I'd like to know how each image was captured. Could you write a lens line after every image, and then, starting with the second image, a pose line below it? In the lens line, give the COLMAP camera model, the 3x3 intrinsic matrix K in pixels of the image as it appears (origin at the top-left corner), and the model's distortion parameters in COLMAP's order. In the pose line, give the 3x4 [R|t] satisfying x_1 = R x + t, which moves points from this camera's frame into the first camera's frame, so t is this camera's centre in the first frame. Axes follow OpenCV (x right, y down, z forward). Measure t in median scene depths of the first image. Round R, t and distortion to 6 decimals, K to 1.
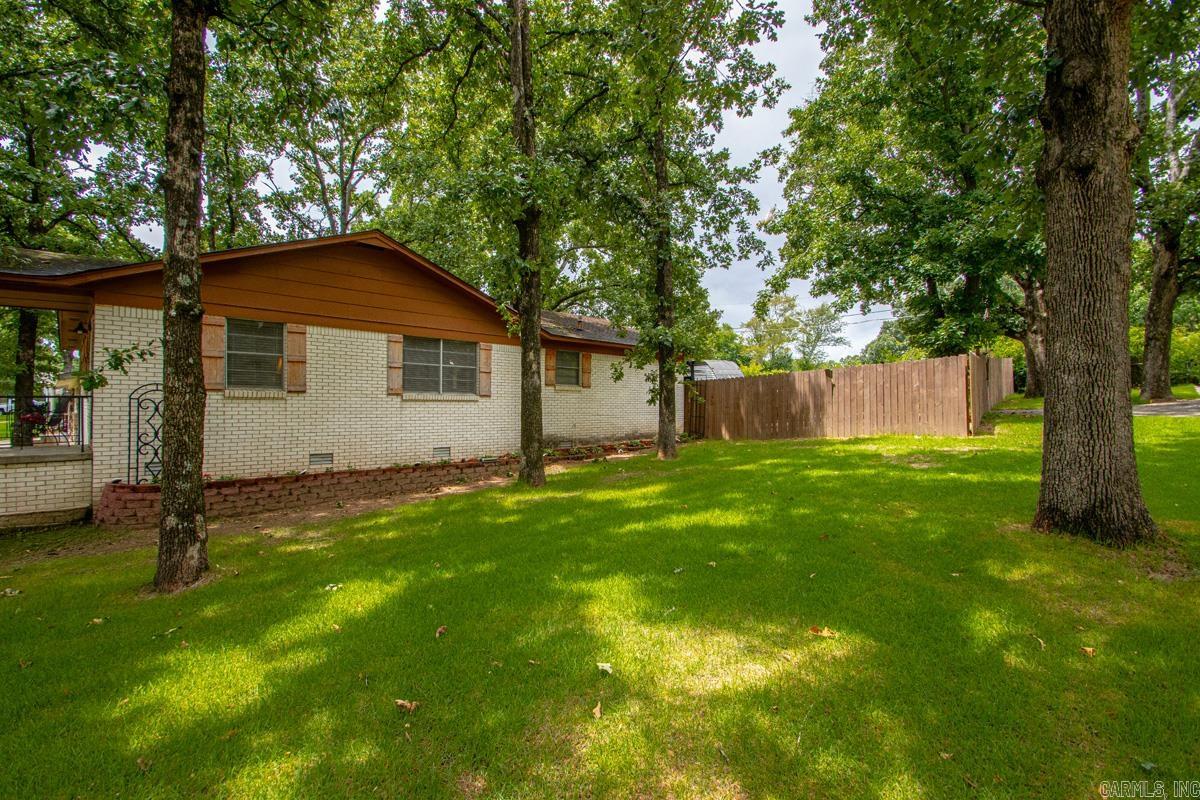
lens RADIAL K [[575.4, 0, 607.1], [0, 575.4, 396.1], [0, 0, 1]] dist [0.003048, -0.001632]
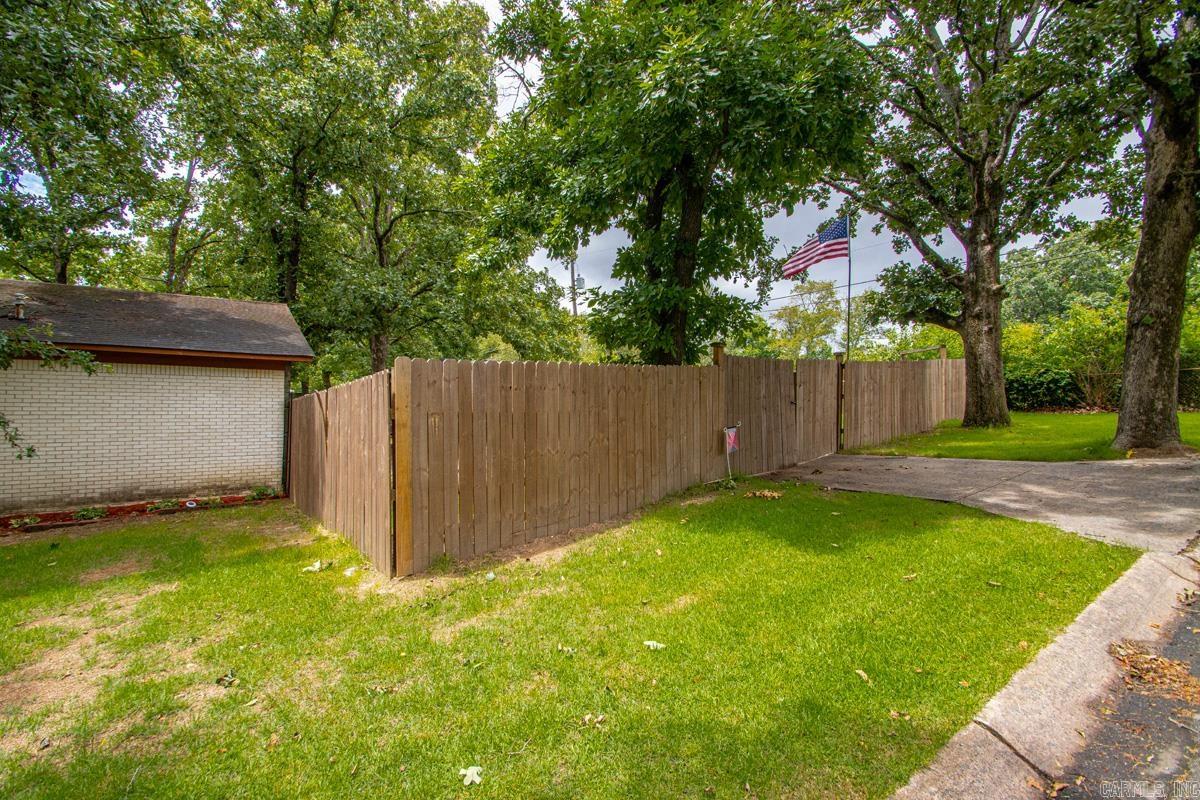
lens RADIAL K [[575.4, 0, 597.3], [0, 575.4, 396.9], [0, 0, 1]] dist [0.003048, -0.001632]
pose [[0.988074, 0.009887, -0.153662, 0.440684], [-0.008165, 0.999897, 0.011836, -0.031252], [0.153763, -0.010440, 0.988053, 0.345559]]
